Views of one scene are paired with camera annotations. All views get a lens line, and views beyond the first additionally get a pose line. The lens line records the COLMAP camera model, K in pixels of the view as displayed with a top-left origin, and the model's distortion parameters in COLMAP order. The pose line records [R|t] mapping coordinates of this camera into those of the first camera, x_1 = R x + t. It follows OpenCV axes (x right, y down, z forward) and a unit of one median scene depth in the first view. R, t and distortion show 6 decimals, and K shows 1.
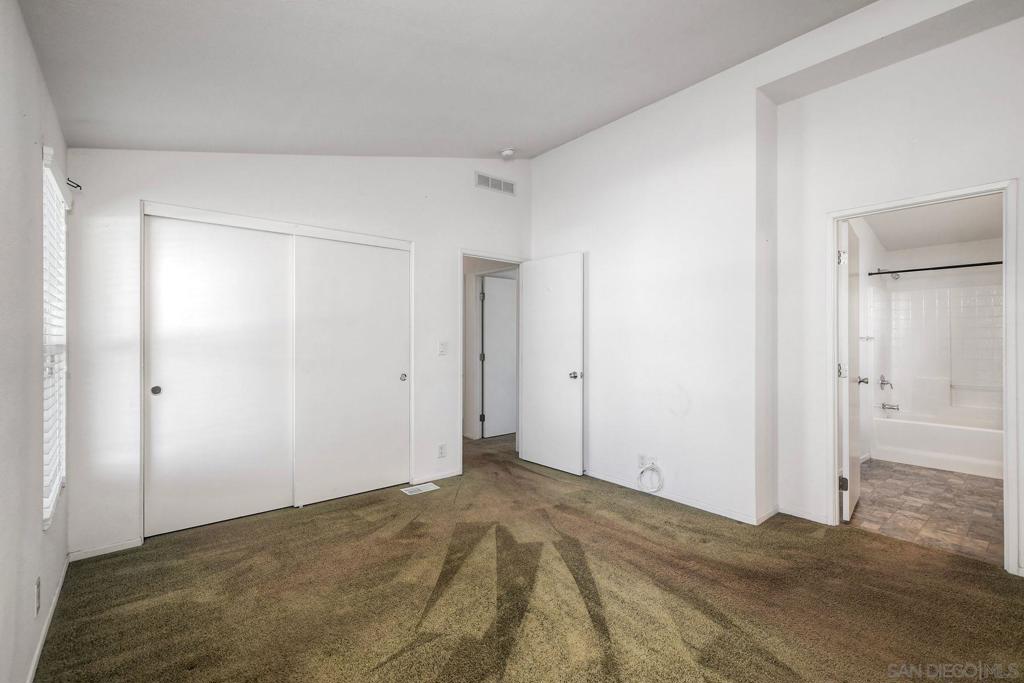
lens RADIAL K [[457.5, 0, 517.4], [0, 457.5, 337.7], [0, 0, 1]] dist [0.001089, 0.000728]
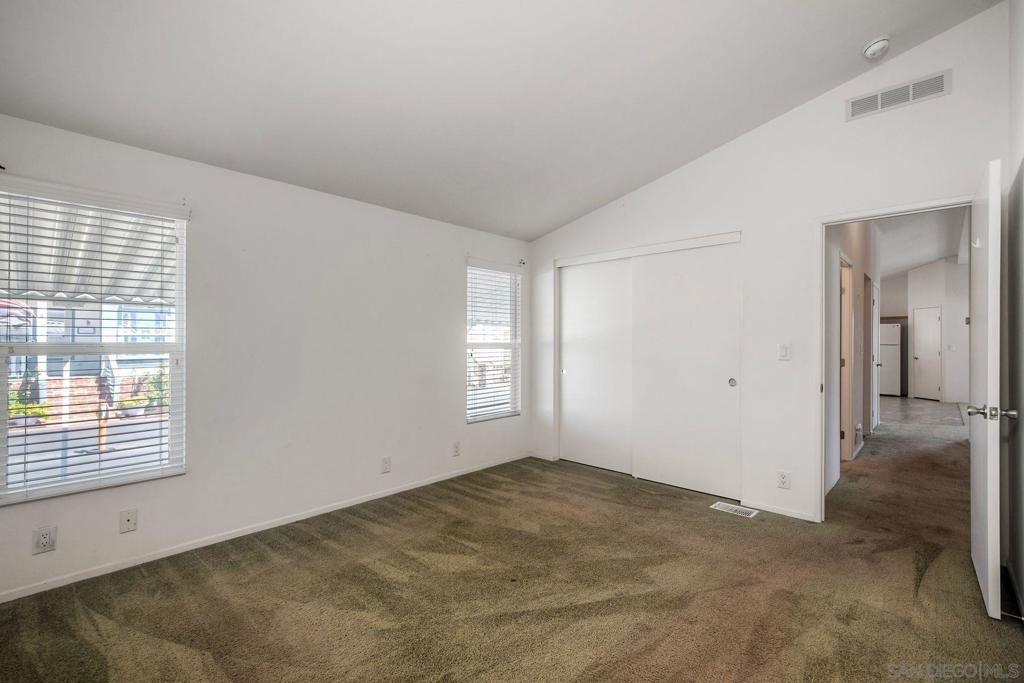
lens RADIAL K [[460.9, 0, 512.0], [0, 460.9, 341.5], [0, 0, 1]] dist [0.008827, 0.000465]
pose [[0.114767, -0.000309, -0.993392, 0.706919], [0.002321, 0.999997, -0.000043, 0.004117], [0.993390, -0.002300, 0.114768, 0.525780]]
